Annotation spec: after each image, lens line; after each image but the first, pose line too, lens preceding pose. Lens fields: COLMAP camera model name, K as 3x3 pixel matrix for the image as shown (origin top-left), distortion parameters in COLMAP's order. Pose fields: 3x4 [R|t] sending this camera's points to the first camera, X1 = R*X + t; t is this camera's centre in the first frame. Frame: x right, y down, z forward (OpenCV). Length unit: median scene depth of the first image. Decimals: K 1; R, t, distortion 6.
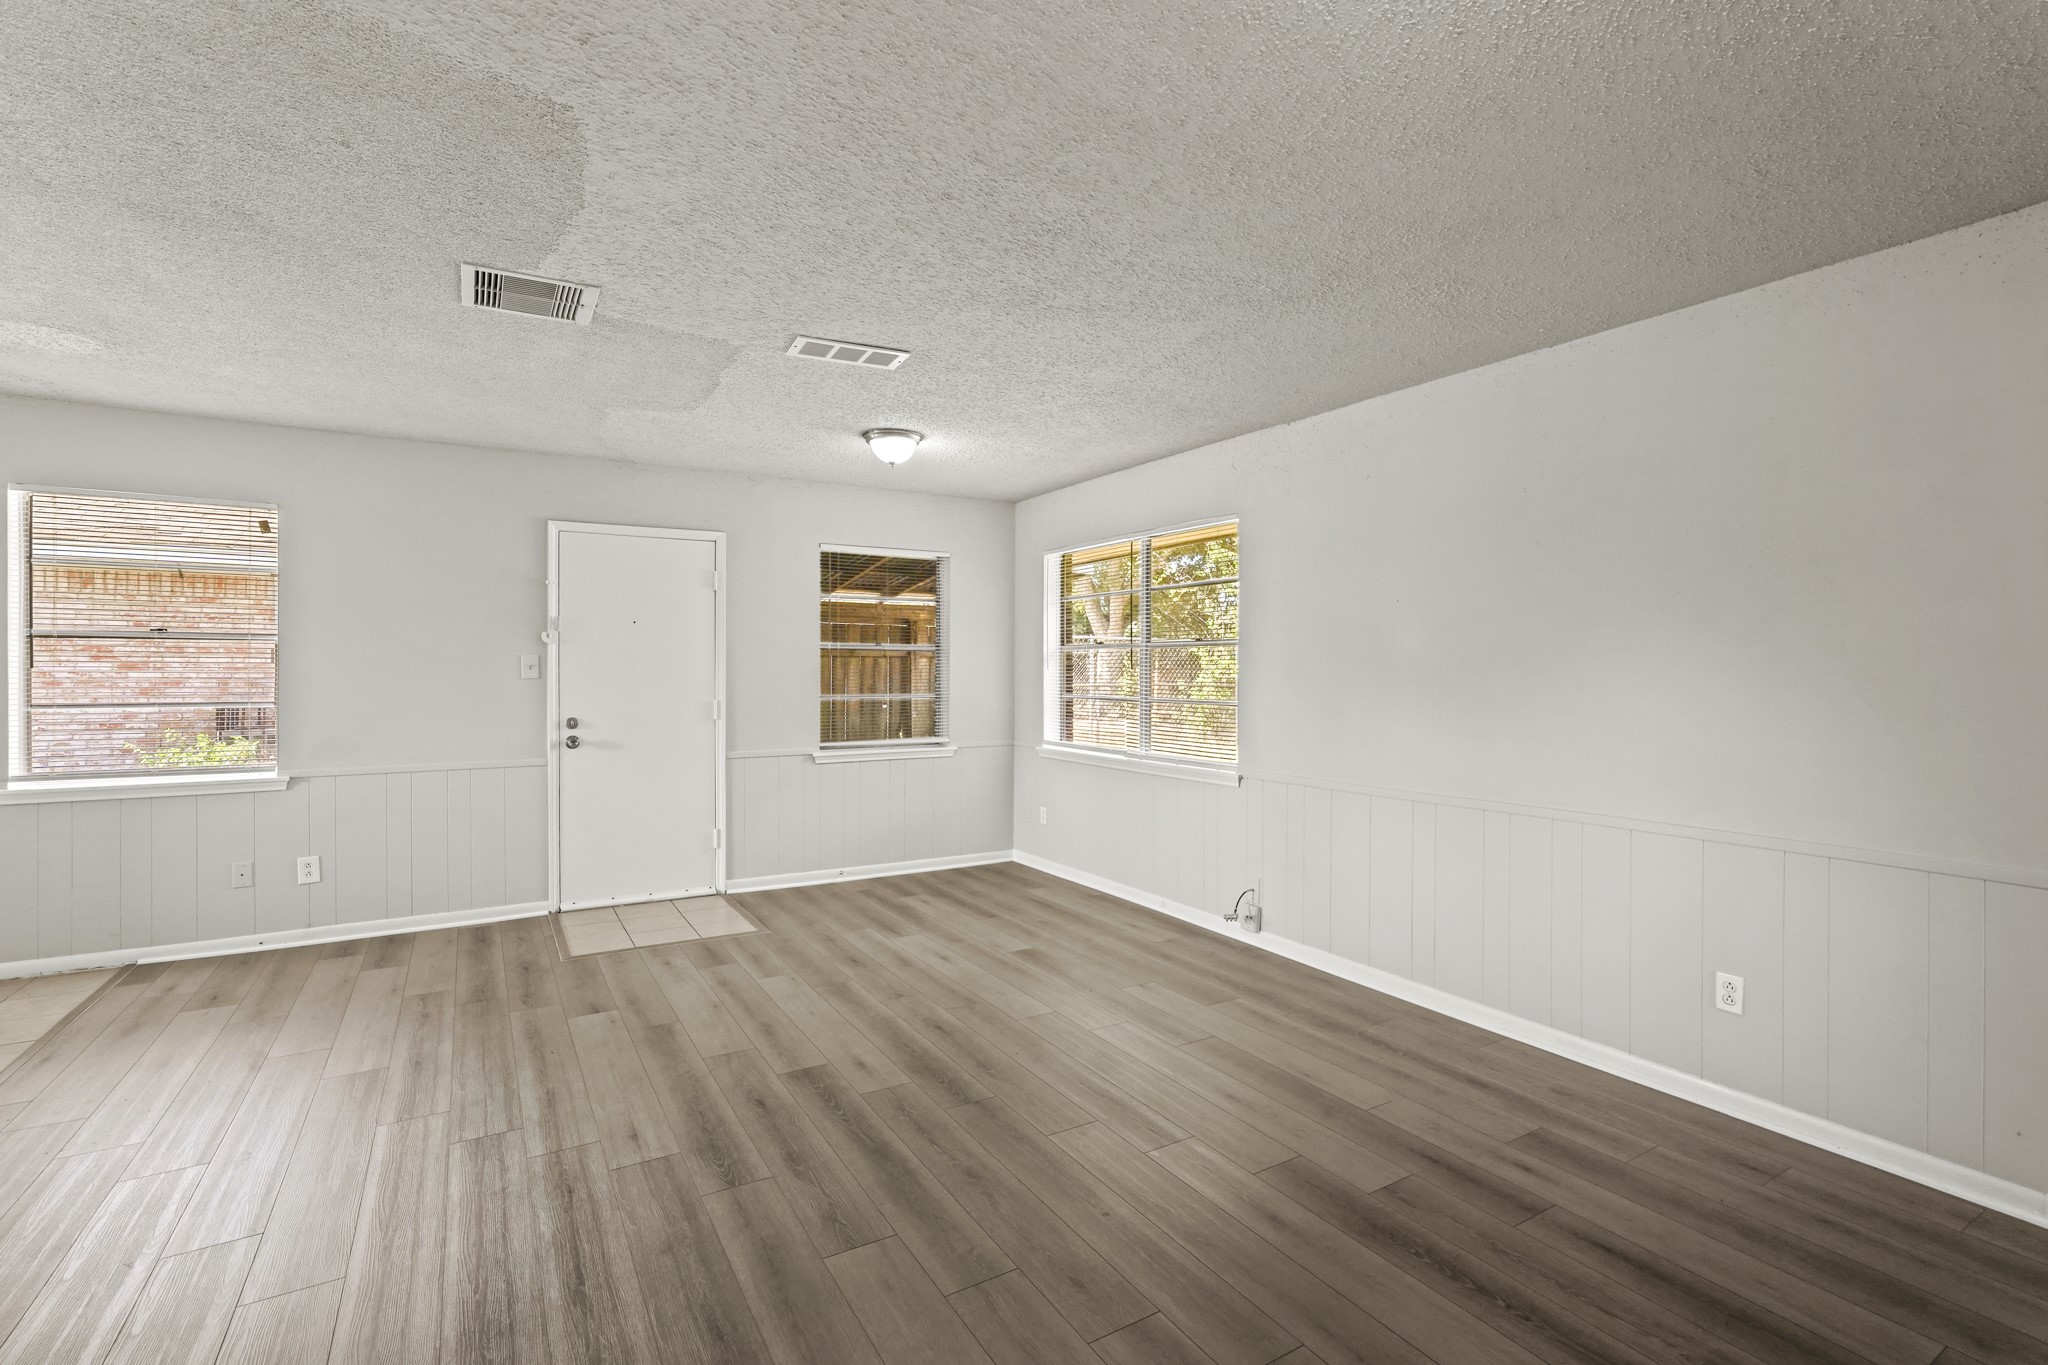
lens RADIAL K [[932.5, 0, 1028.0], [0, 932.5, 667.9], [0, 0, 1]] dist [-0.001942, -0.000025]
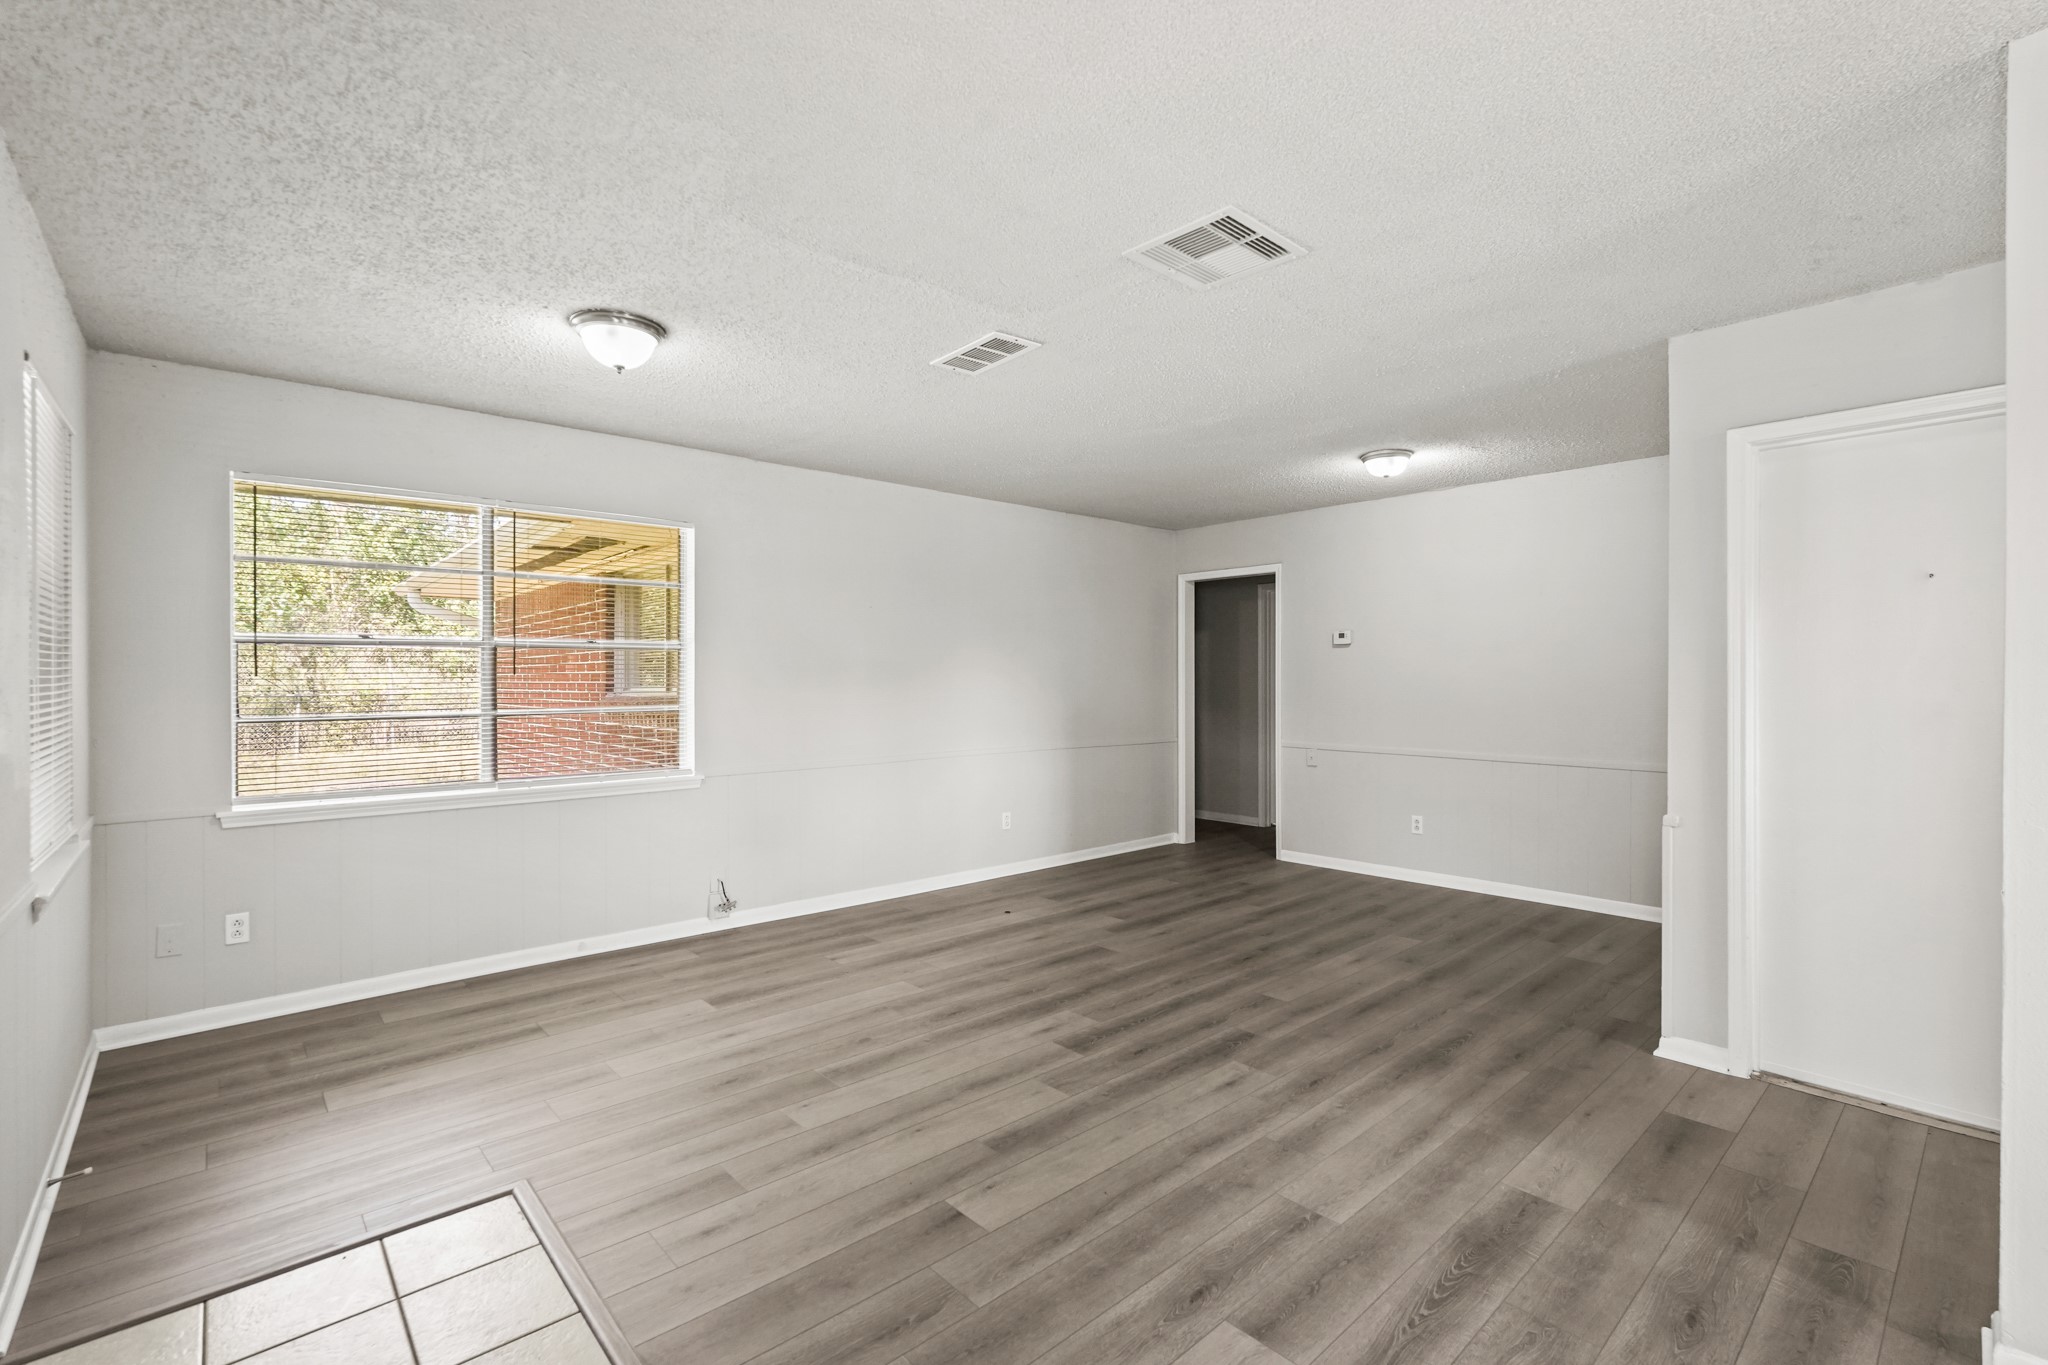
lens RADIAL K [[908.6, 0, 1029.6], [0, 908.6, 672.1], [0, 0, 1]] dist [-0.002977, -0.000012]
pose [[-0.196496, 0.004395, 0.980495, -1.074748], [0.000393, 0.999990, -0.004404, 0.004094], [-0.980505, -0.000480, -0.196496, 1.070929]]
